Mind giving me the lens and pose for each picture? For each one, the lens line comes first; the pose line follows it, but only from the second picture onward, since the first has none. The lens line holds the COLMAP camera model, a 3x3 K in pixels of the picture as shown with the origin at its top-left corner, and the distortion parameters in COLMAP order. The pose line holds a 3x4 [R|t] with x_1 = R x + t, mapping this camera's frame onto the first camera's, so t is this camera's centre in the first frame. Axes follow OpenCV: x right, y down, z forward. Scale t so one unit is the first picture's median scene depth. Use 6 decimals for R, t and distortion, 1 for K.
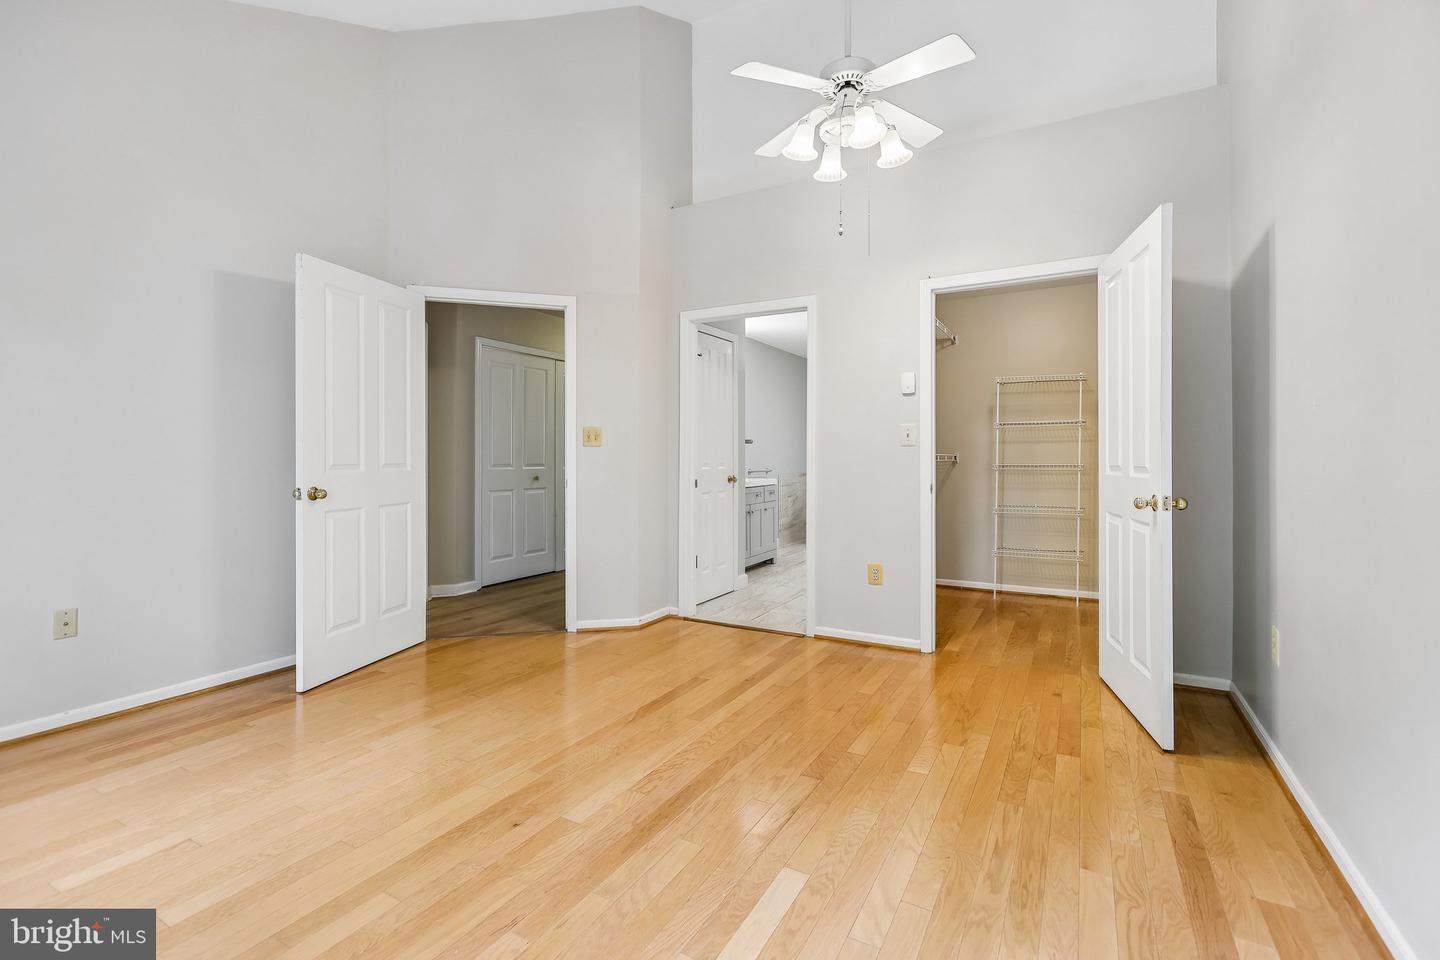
lens RADIAL K [[647.2, 0, 718.6], [0, 647.2, 457.9], [0, 0, 1]] dist [0.001754, 0.000481]
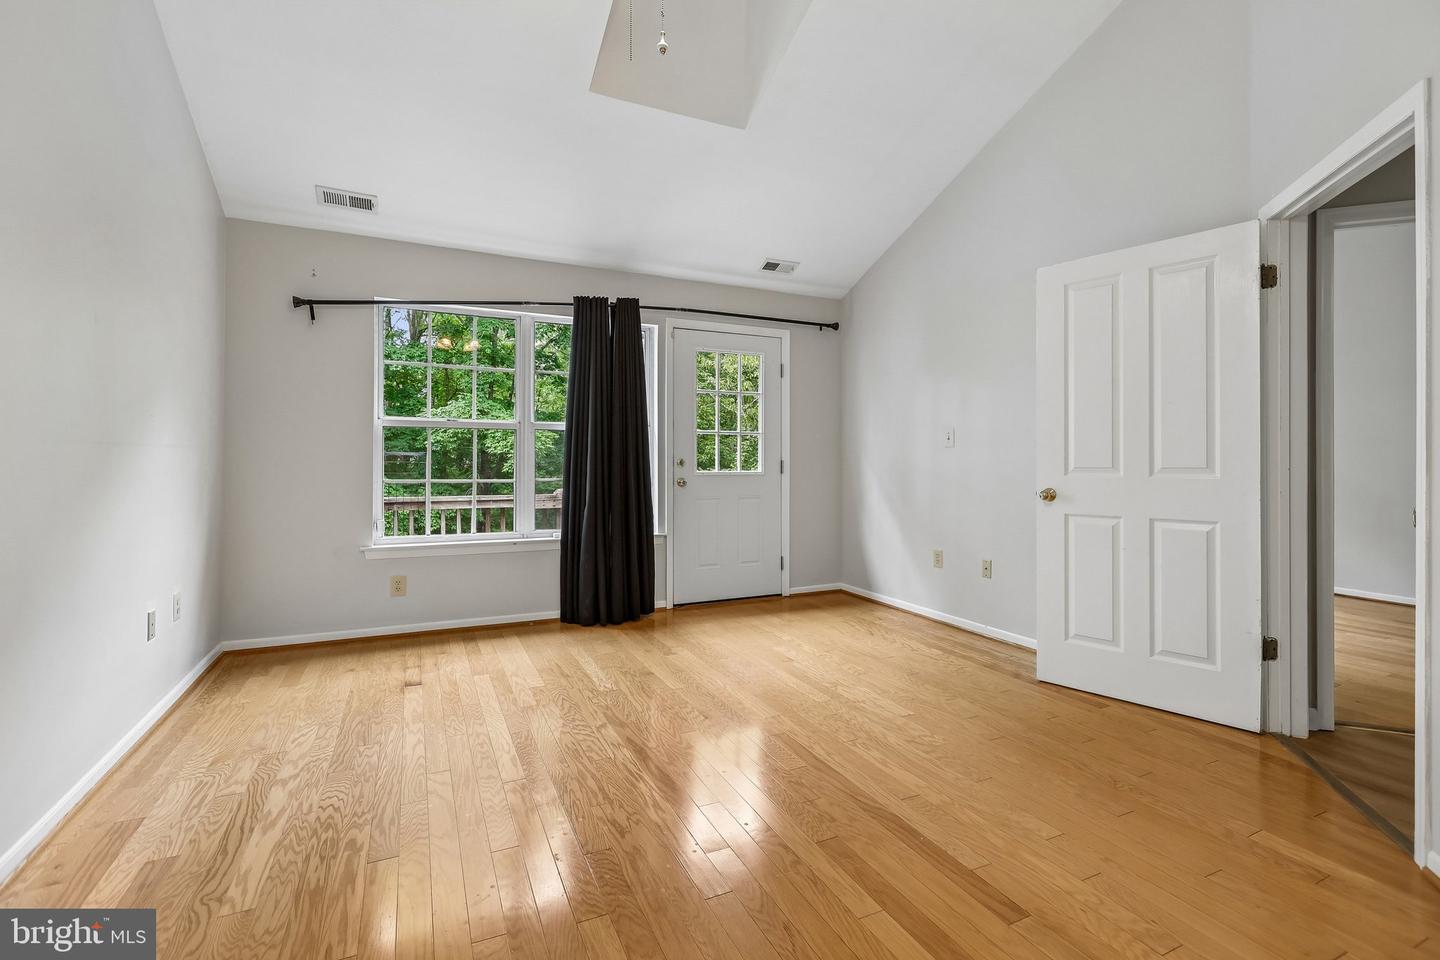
lens RADIAL K [[647.2, 0, 718.6], [0, 647.2, 457.9], [0, 0, 1]] dist [0.001754, 0.000481]
pose [[-0.578211, -0.007457, -0.815853, 0.833663], [-0.003471, 0.999972, -0.006680, 0.006879], [0.815880, -0.001030, -0.578220, 1.844247]]
